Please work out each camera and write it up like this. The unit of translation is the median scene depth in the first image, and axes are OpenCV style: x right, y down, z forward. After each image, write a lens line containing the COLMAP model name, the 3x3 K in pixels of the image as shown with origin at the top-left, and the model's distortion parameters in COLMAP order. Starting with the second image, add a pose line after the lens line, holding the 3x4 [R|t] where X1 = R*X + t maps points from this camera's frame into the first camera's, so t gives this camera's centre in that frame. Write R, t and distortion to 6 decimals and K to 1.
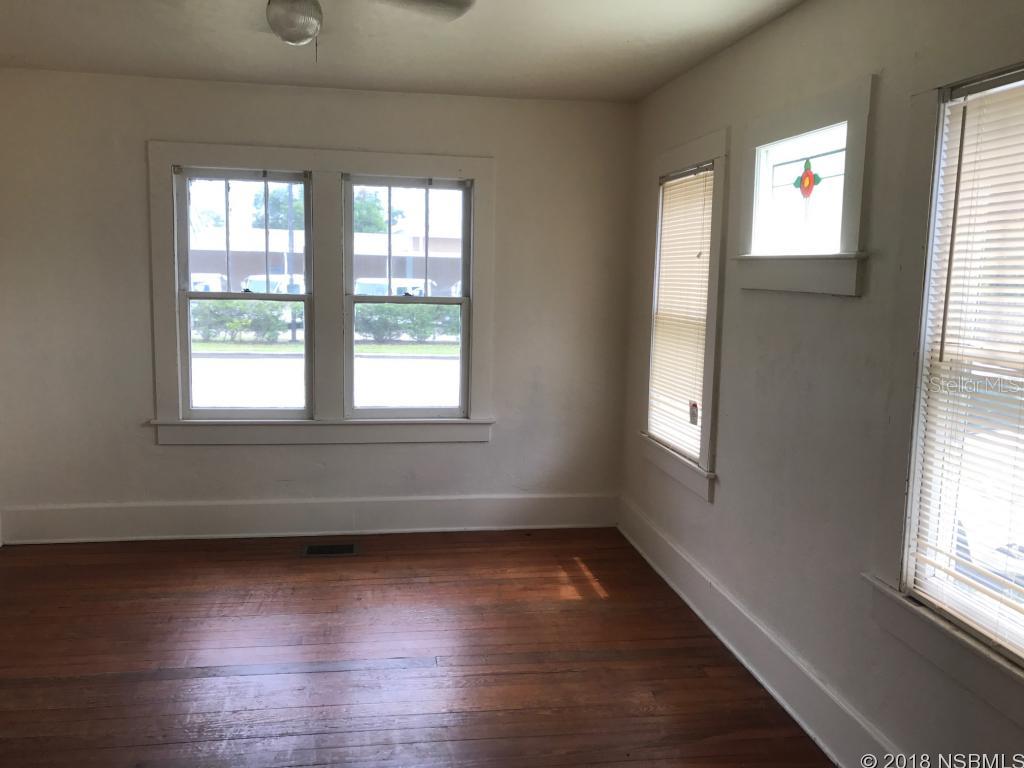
lens RADIAL K [[834.4, 0, 512.0], [0, 834.4, 384.0], [0, 0, 1]] dist [0.052621, -0.000110]
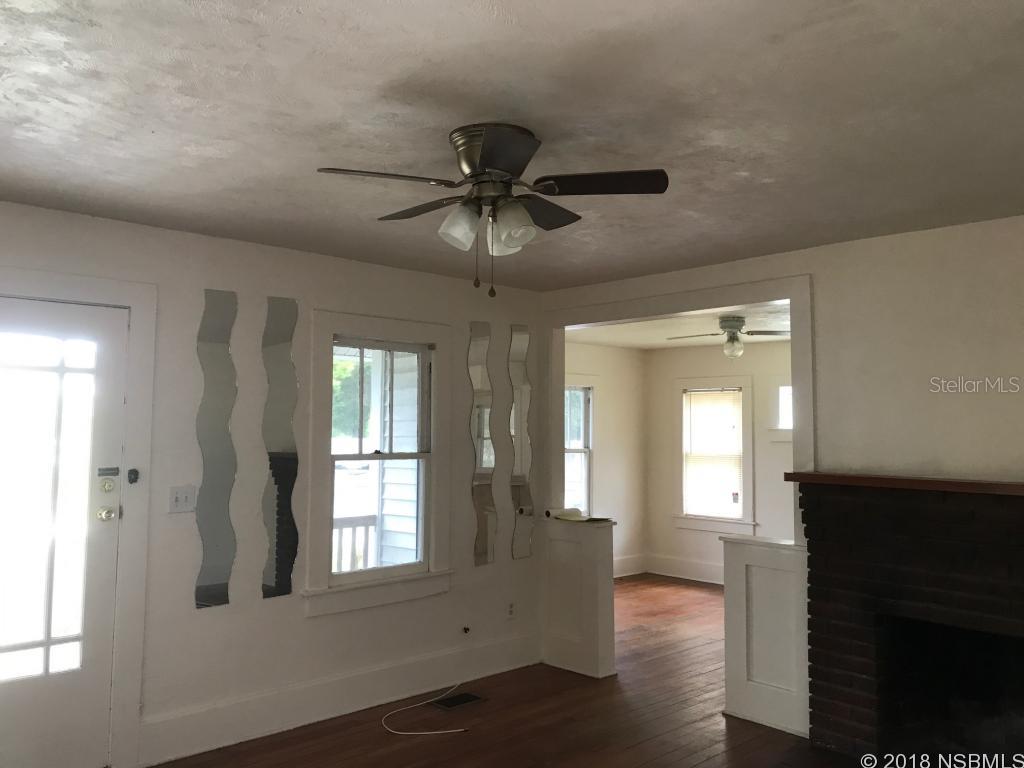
lens RADIAL K [[834.4, 0, 512.0], [0, 834.4, 384.0], [0, 0, 1]] dist [0.052621, -0.000110]
pose [[0.825052, 0.020809, 0.564674, -1.532362], [0.086598, 0.982860, -0.162750, 0.049464], [-0.558382, 0.183177, 0.809108, -0.517540]]
